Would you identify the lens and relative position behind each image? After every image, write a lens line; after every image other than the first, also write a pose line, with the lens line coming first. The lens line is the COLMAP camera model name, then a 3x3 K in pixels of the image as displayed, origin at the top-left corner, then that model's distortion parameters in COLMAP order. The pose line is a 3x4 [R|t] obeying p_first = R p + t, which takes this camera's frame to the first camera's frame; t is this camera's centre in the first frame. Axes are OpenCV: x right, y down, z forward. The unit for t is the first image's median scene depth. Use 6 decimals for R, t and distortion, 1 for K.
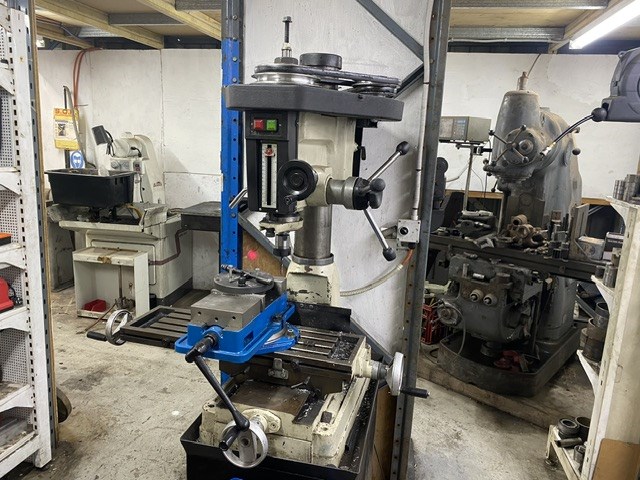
lens RADIAL K [[490.3, 0, 316.3], [0, 490.3, 239.4], [0, 0, 1]] dist [0.011070, 0.006683]
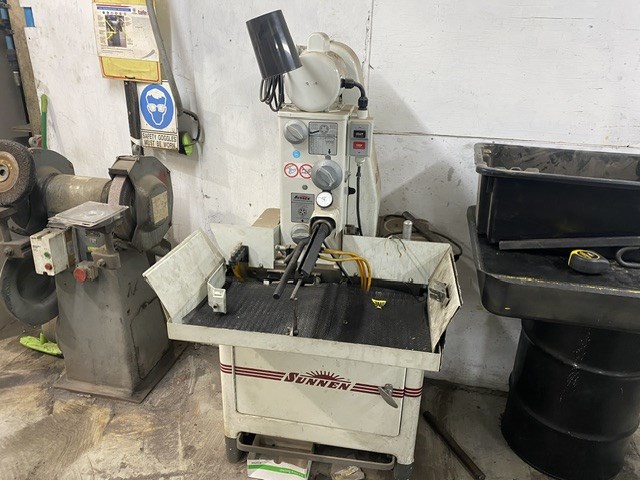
lens RADIAL K [[490.3, 0, 320.2], [0, 490.3, 239.3], [0, 0, 1]] dist [0.011070, 0.006683]
pose [[0.999594, -0.010891, -0.026312, -0.336301], [0.015579, 0.982589, 0.185136, -0.124877], [0.023838, -0.185471, 0.982361, 0.566662]]
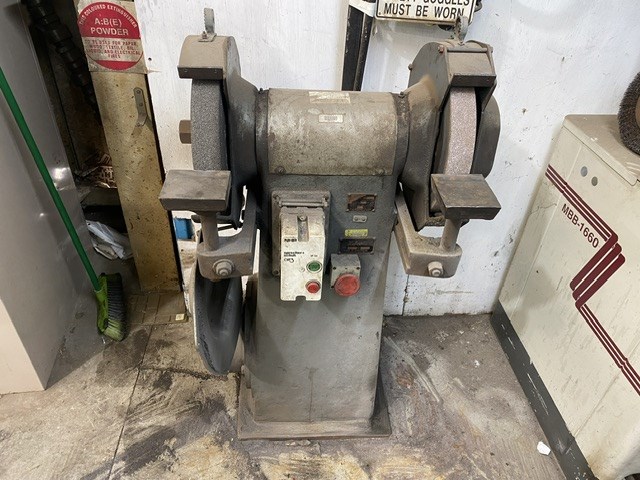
lens RADIAL K [[490.3, 0, 319.6], [0, 490.3, 237.9], [0, 0, 1]] dist [0.011070, 0.006683]
pose [[0.970205, -0.152164, 0.188542, -0.589142], [0.054239, 0.894840, 0.443080, -0.138775], [-0.236136, -0.419652, 0.876431, 0.772396]]
